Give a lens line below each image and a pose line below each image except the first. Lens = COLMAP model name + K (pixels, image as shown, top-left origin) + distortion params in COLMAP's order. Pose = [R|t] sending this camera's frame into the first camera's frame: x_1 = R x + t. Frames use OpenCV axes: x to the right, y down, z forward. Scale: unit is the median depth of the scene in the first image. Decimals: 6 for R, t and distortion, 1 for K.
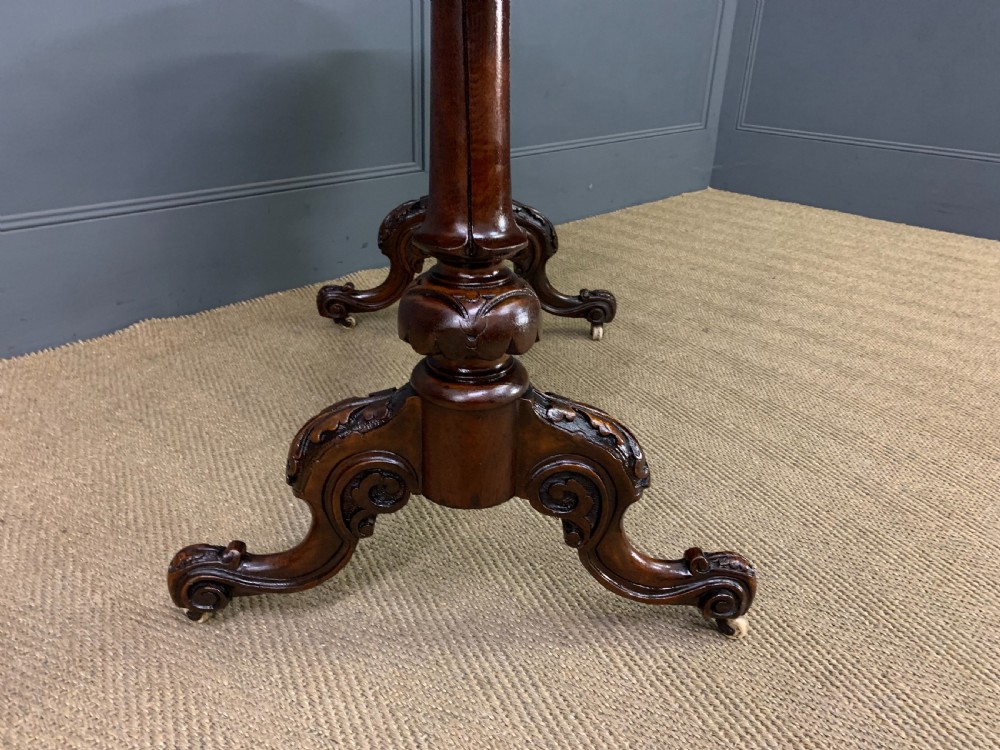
lens RADIAL K [[768.9, 0, 500.7], [0, 768.9, 379.3], [0, 0, 1]] dist [0.033729, -0.022238]
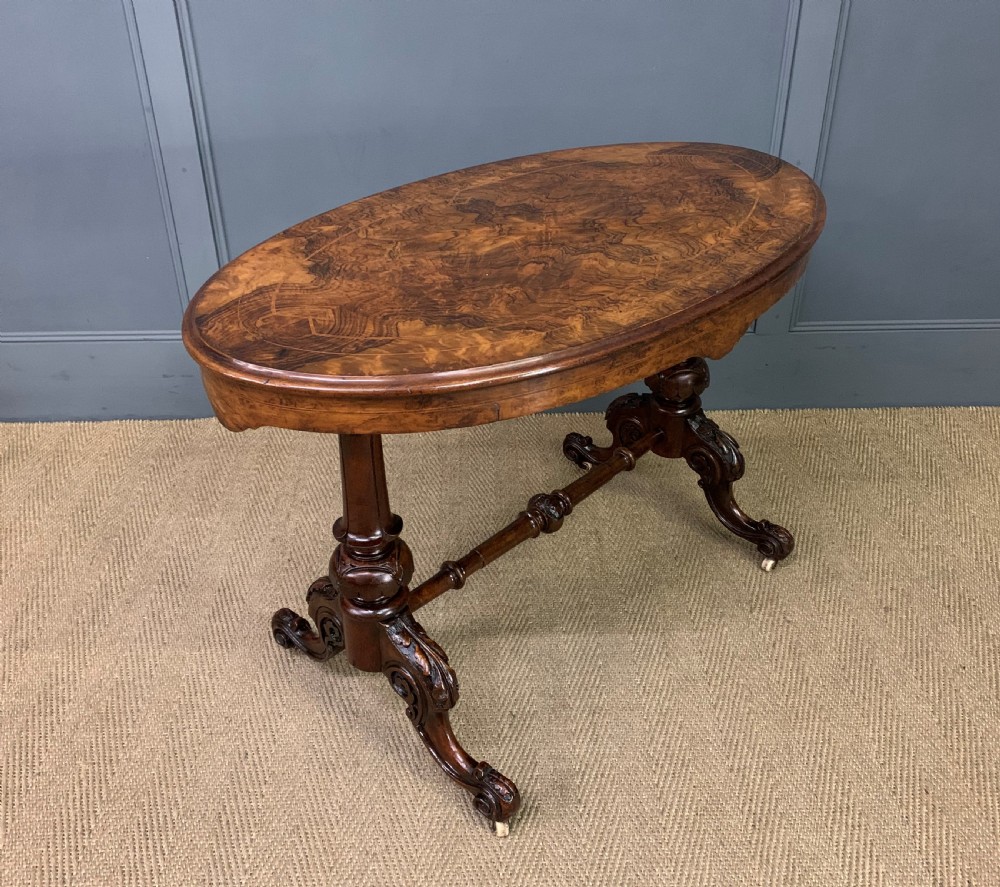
lens RADIAL K [[1000.8, 0, 518.2], [0, 1000.8, 426.1], [0, 0, 1]] dist [0.029283, 0.000000]
pose [[0.710731, 0.329382, -0.621586, 0.667766], [-0.275191, 0.943374, 0.185242, -0.395654], [0.647403, 0.039398, 0.761128, -0.226256]]
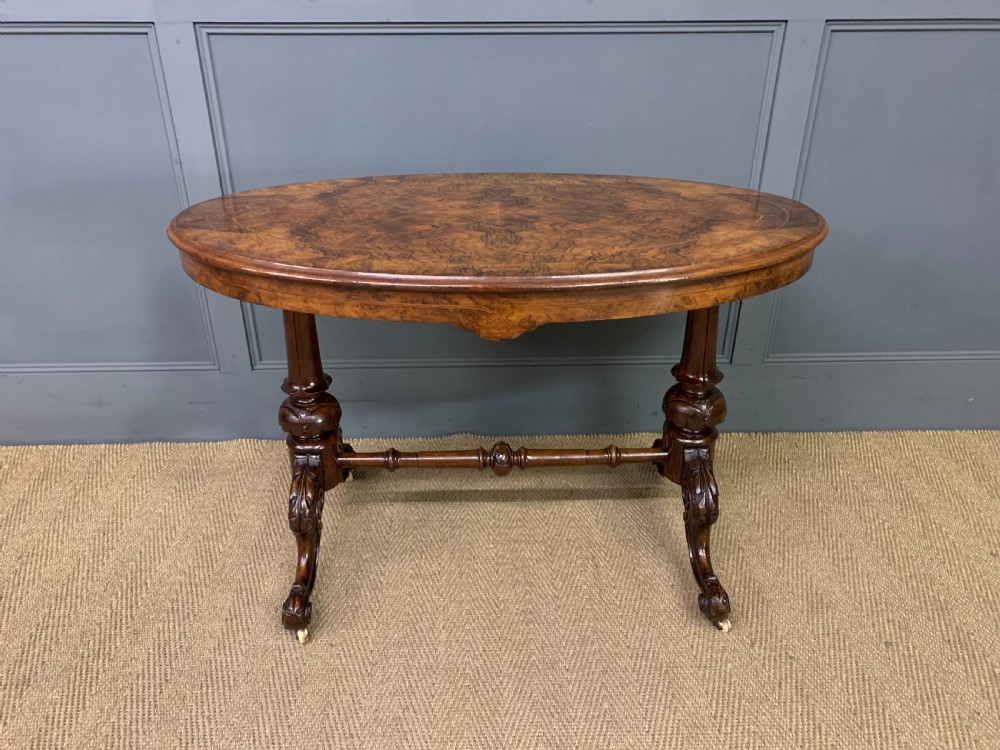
lens RADIAL K [[768.9, 0, 495.8], [0, 768.9, 367.9], [0, 0, 1]] dist [0.033729, -0.022238]
pose [[0.708897, 0.286687, -0.644419, 0.465029], [-0.275761, 0.953595, 0.120881, -0.386417], [0.649170, 0.092014, 0.755058, -0.045584]]
